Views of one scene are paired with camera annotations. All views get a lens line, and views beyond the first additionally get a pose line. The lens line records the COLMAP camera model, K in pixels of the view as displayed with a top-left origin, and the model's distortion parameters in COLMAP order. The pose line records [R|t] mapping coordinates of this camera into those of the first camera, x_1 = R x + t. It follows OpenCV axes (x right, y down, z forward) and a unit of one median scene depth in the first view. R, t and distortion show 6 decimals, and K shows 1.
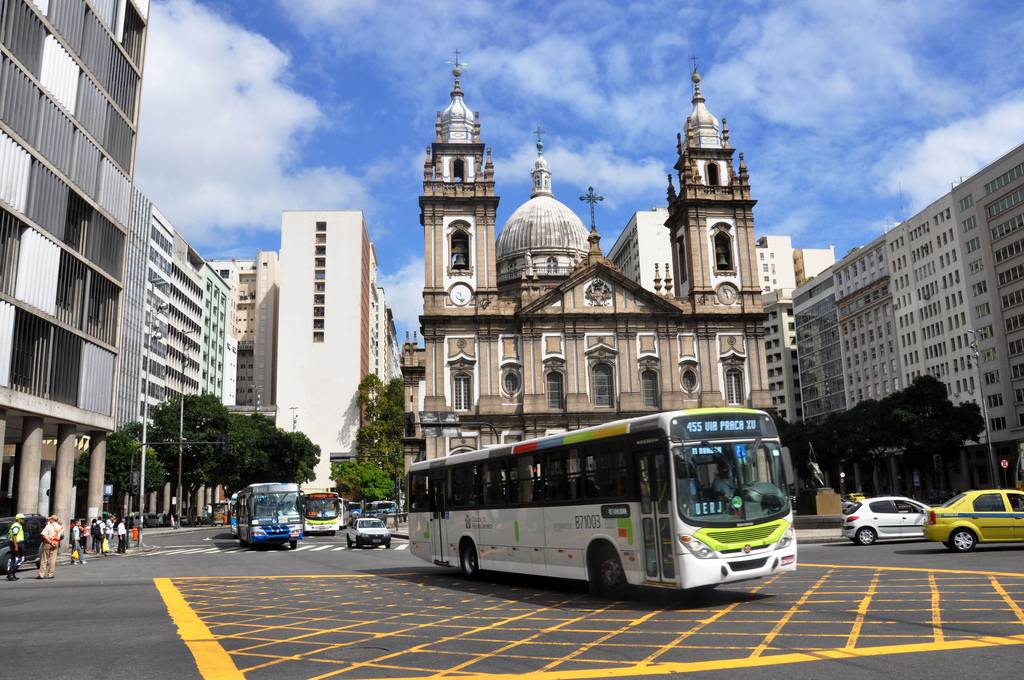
lens RADIAL K [[815.1, 0, 505.8], [0, 815.1, 340.0], [0, 0, 1]] dist [-0.159312, 0.100033]
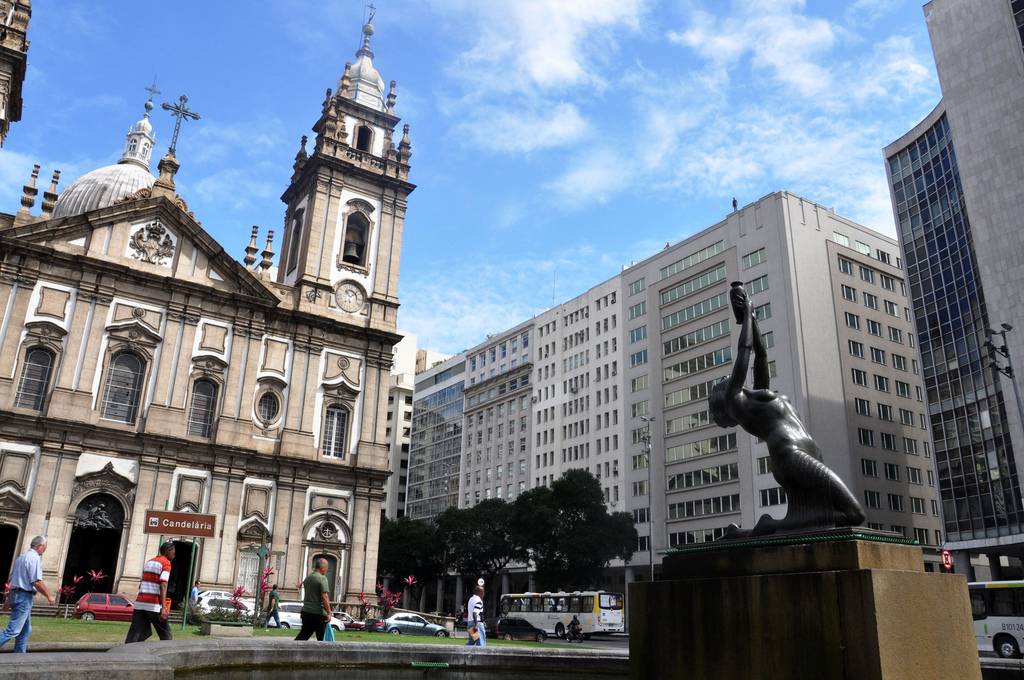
lens RADIAL K [[815.1, 0, 505.8], [0, 815.1, 340.0], [0, 0, 1]] dist [-0.159312, 0.100033]
pose [[0.874636, 0.213470, 0.435249, 0.086096], [-0.155099, 0.973859, -0.165959, 0.061511], [-0.459299, 0.077647, 0.884882, 0.290195]]
